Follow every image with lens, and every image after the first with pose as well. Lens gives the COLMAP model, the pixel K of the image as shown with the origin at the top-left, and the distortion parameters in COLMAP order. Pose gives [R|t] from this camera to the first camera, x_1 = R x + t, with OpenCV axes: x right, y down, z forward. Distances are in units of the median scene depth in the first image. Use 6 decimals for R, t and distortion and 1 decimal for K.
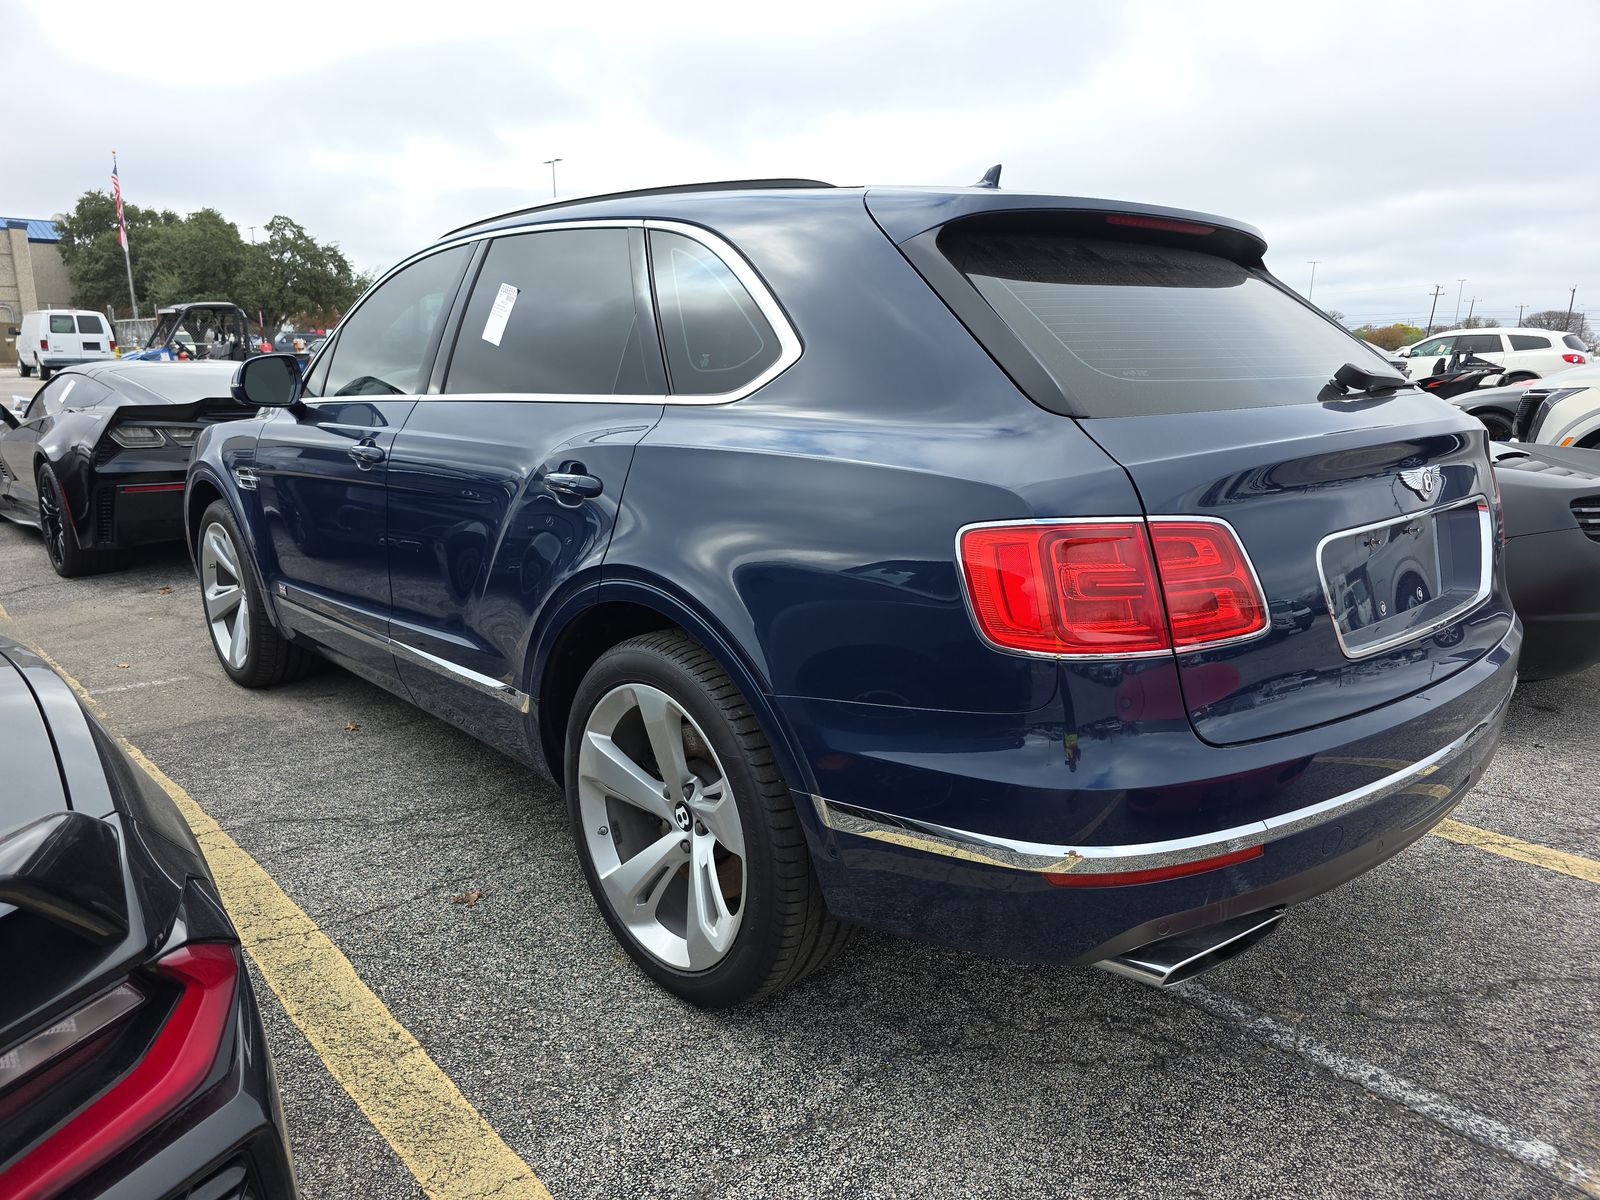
lens RADIAL K [[1085.7, 0, 823.0], [0, 1085.7, 617.1], [0, 0, 1]] dist [0.040493, -0.063070]
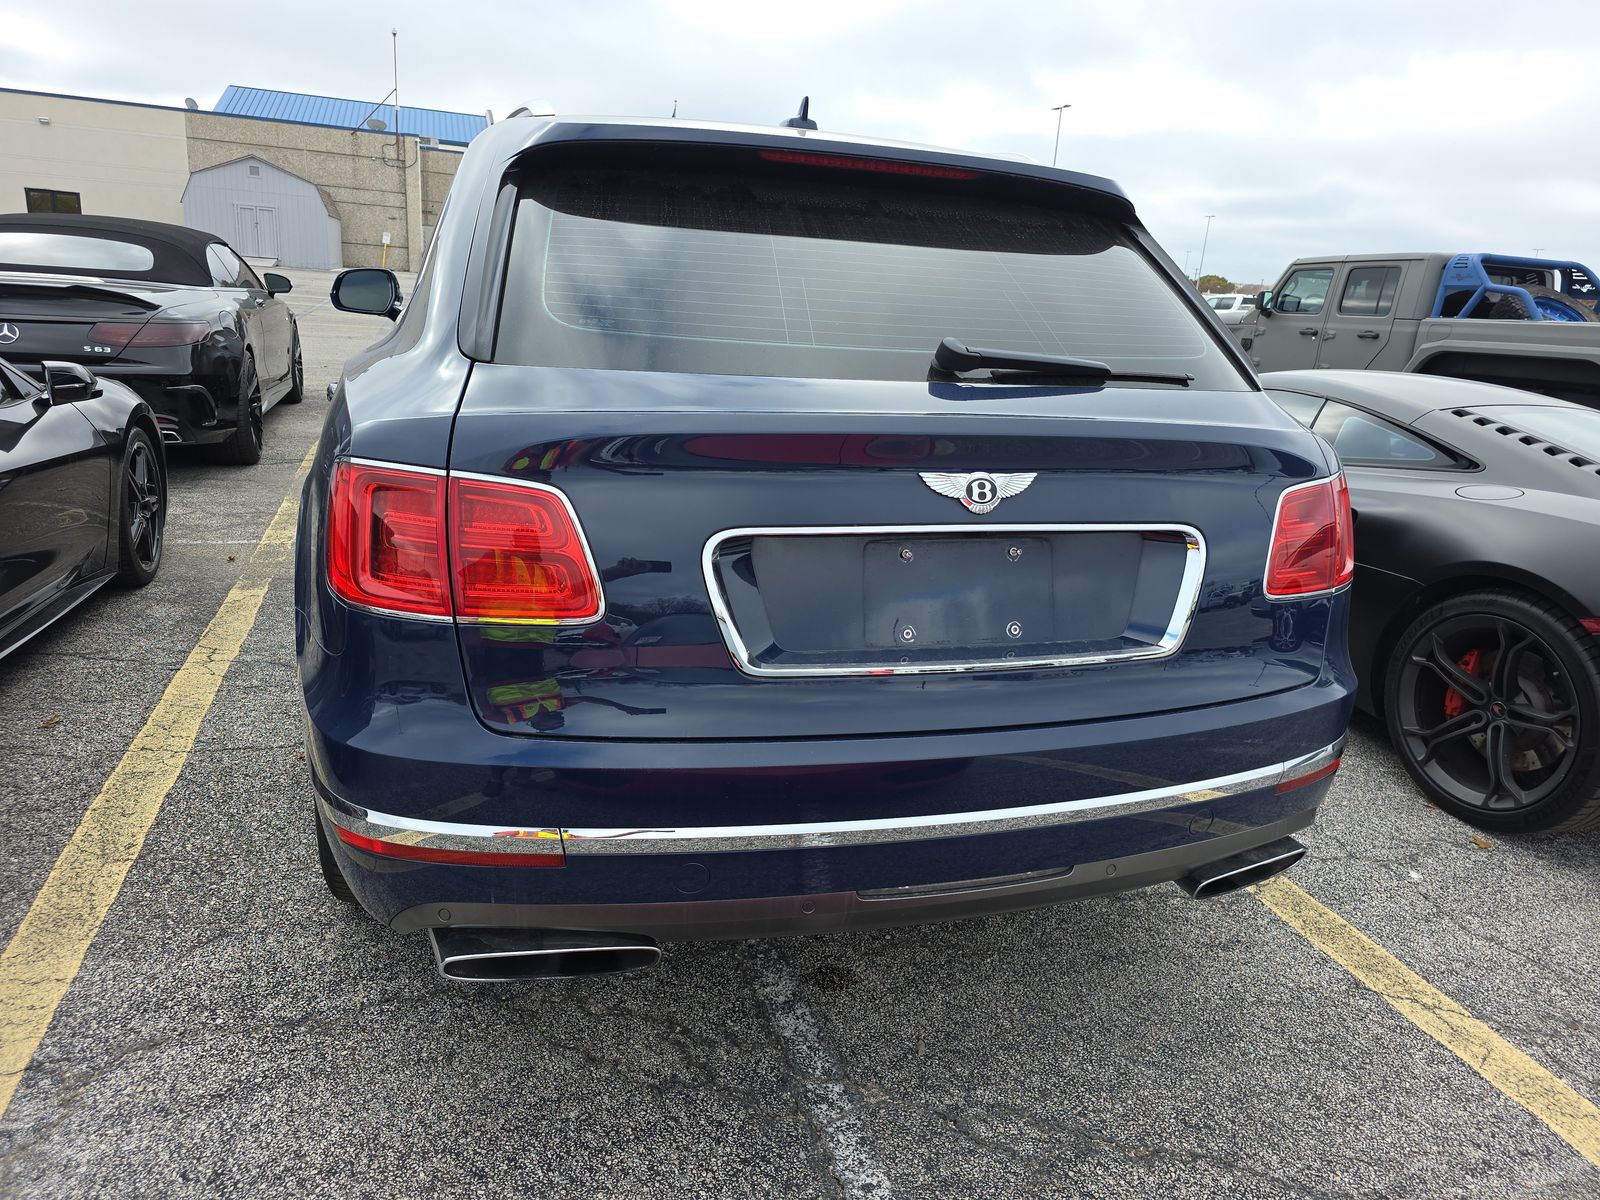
lens RADIAL K [[1022.2, 0, 801.7], [0, 1022.2, 641.4], [0, 0, 1]] dist [0.031900, -0.042958]
pose [[0.911705, 0.179963, -0.369333, 0.674305], [-0.161647, 0.983581, 0.080236, -0.051698], [0.377709, -0.013450, 0.925827, 0.245421]]
